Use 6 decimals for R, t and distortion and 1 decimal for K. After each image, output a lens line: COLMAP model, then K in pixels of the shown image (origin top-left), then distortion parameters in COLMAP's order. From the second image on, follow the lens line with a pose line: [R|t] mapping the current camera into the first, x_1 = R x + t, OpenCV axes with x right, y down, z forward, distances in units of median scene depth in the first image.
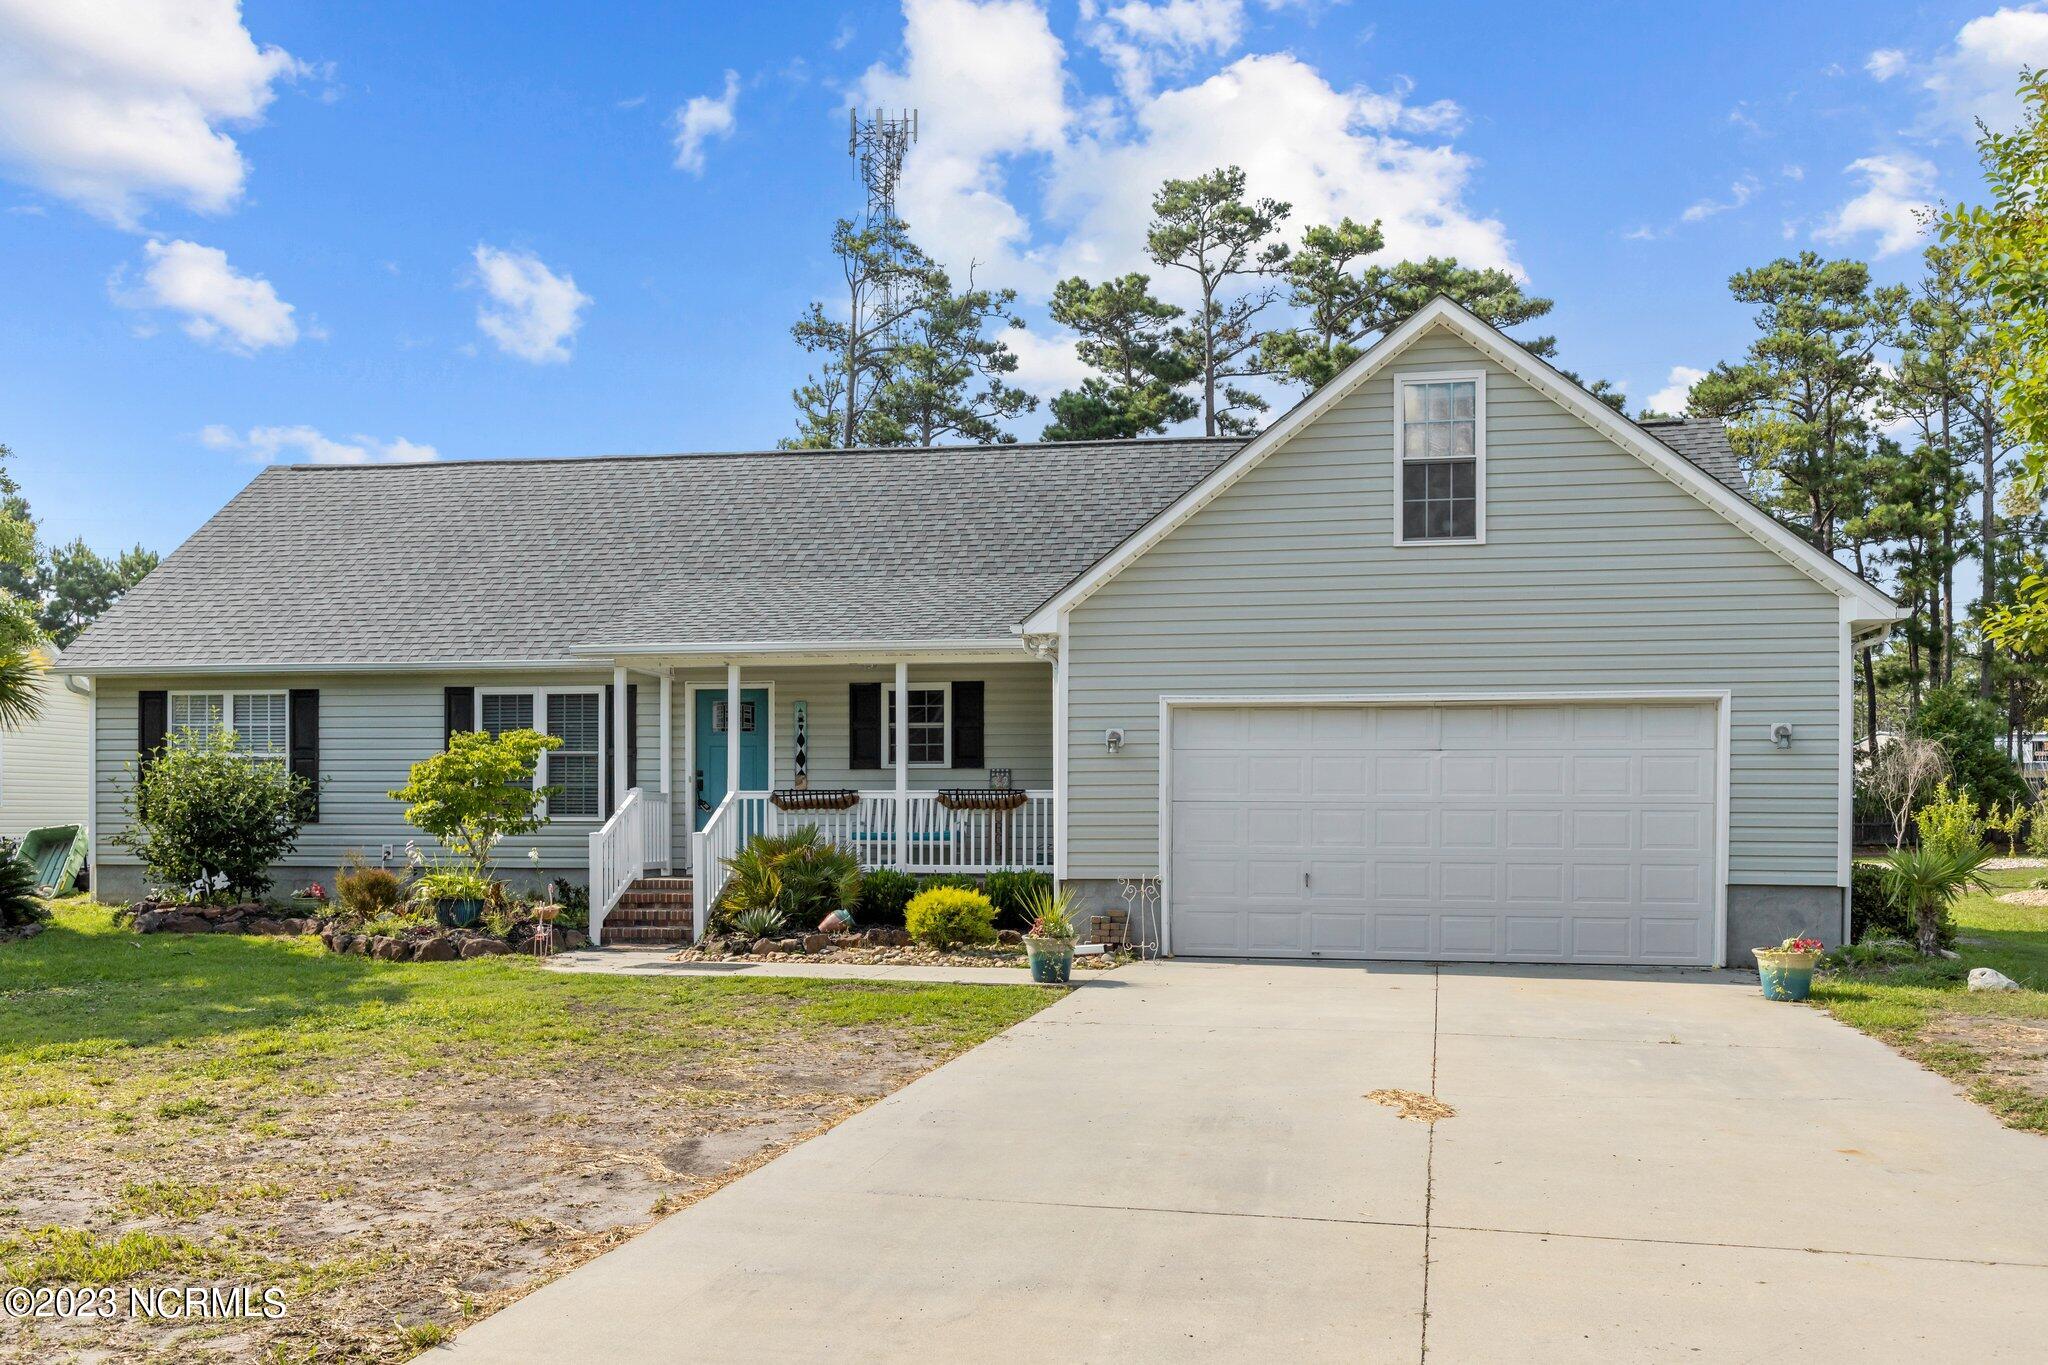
lens RADIAL K [[1664.5, 0, 1024.0], [0, 1664.5, 753.4], [0, 0, 1]] dist [0.012708, 0.006219]
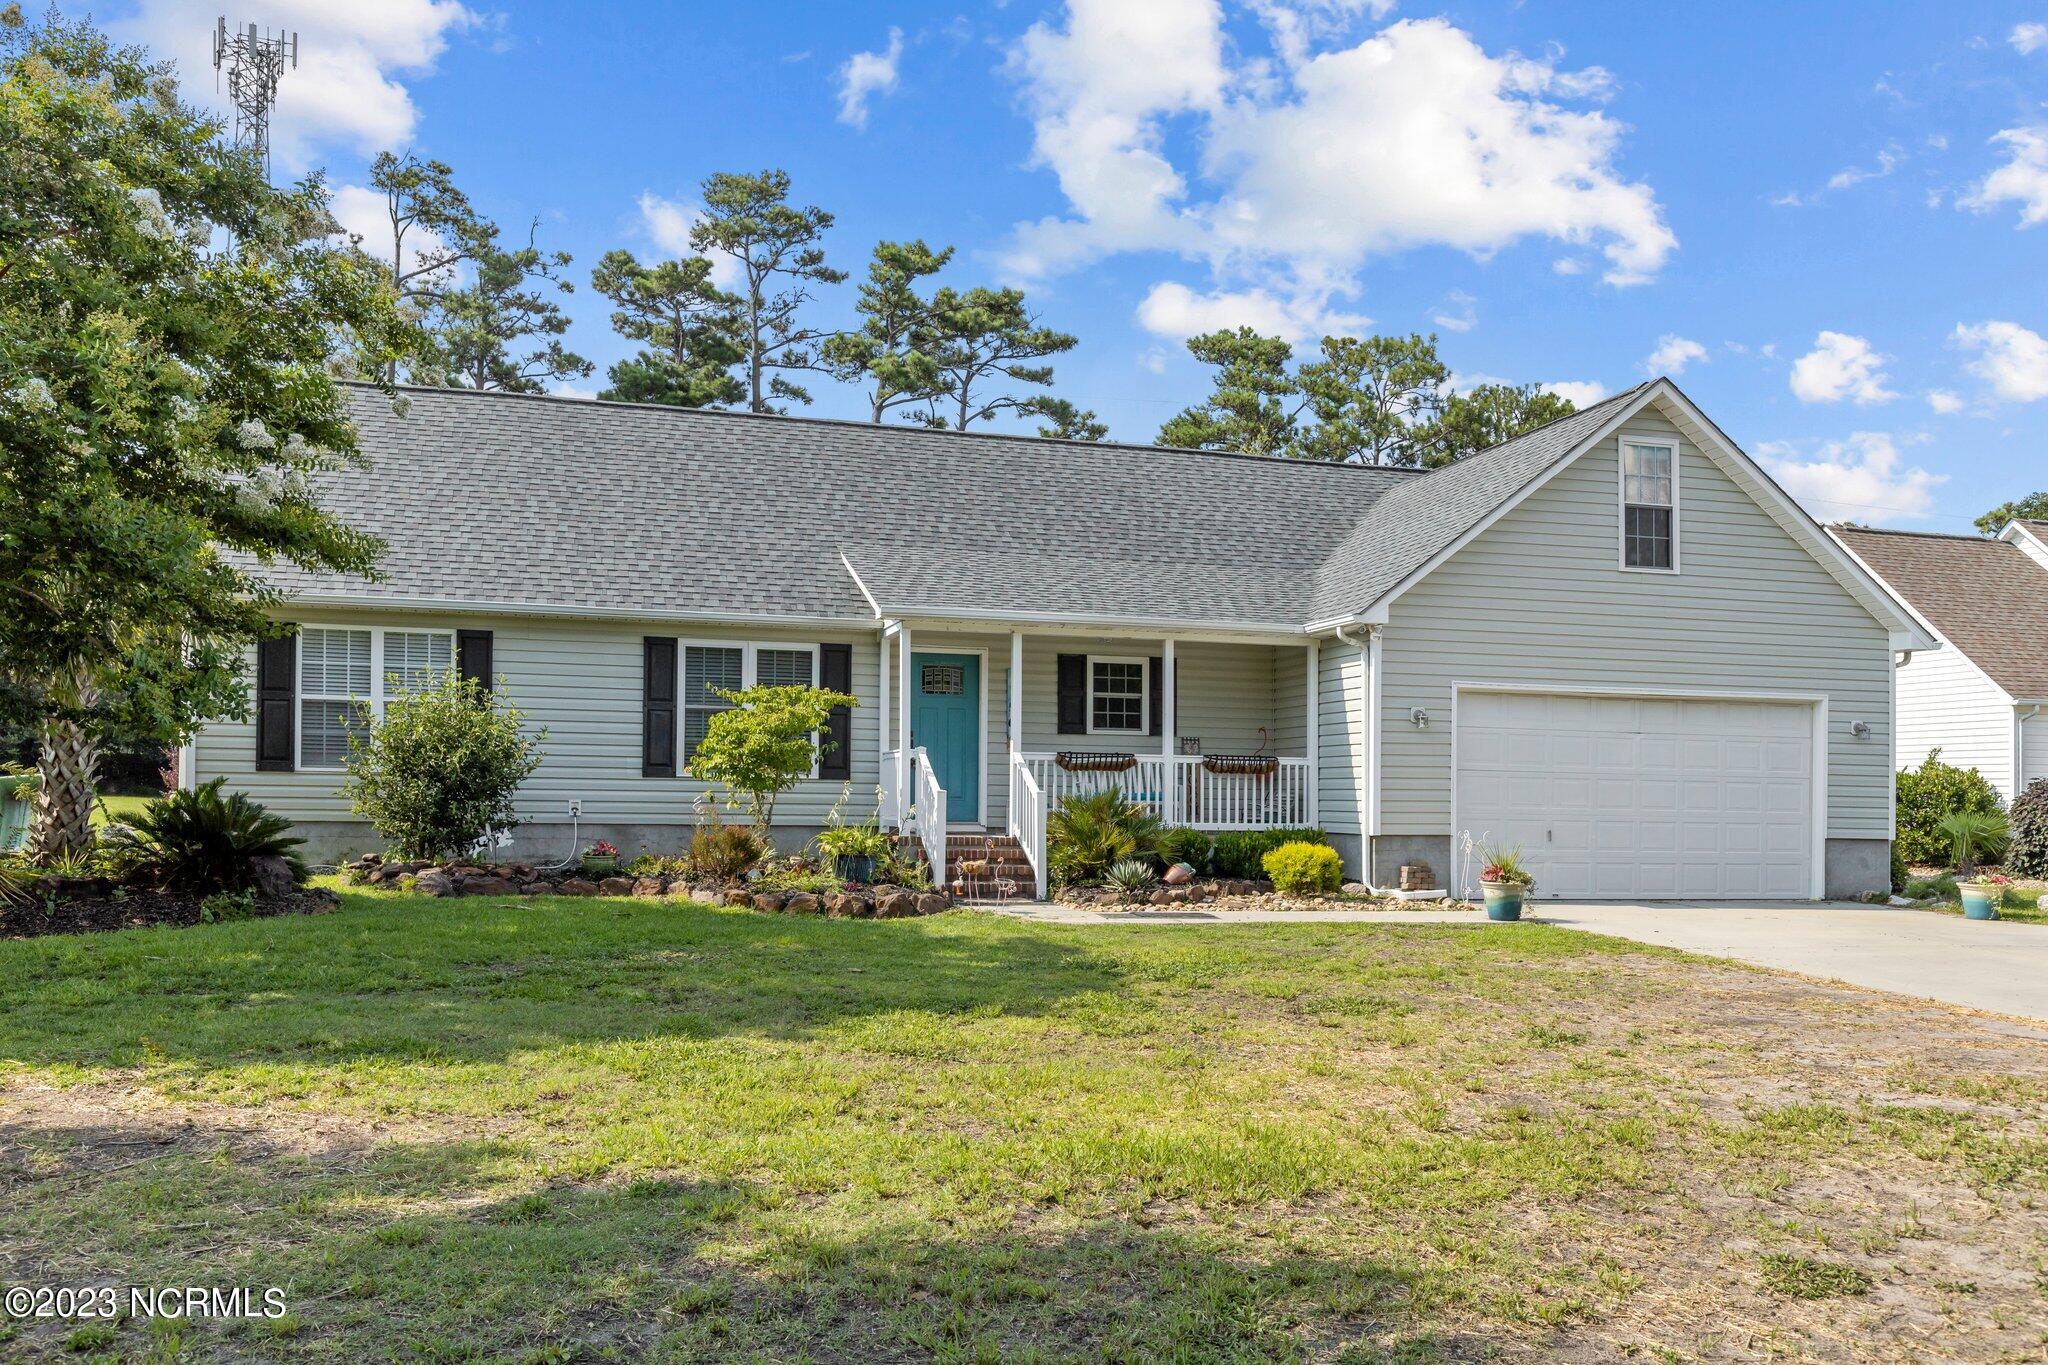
lens RADIAL K [[1580.7, 0, 1024.0], [0, 1580.7, 682.5], [0, 0, 1]] dist [0.010386, 0.009922]
pose [[0.904956, 0.040997, 0.423526, -0.524444], [-0.030002, 0.999018, -0.032599, 0.009794], [-0.424446, 0.016794, 0.905297, 0.080842]]
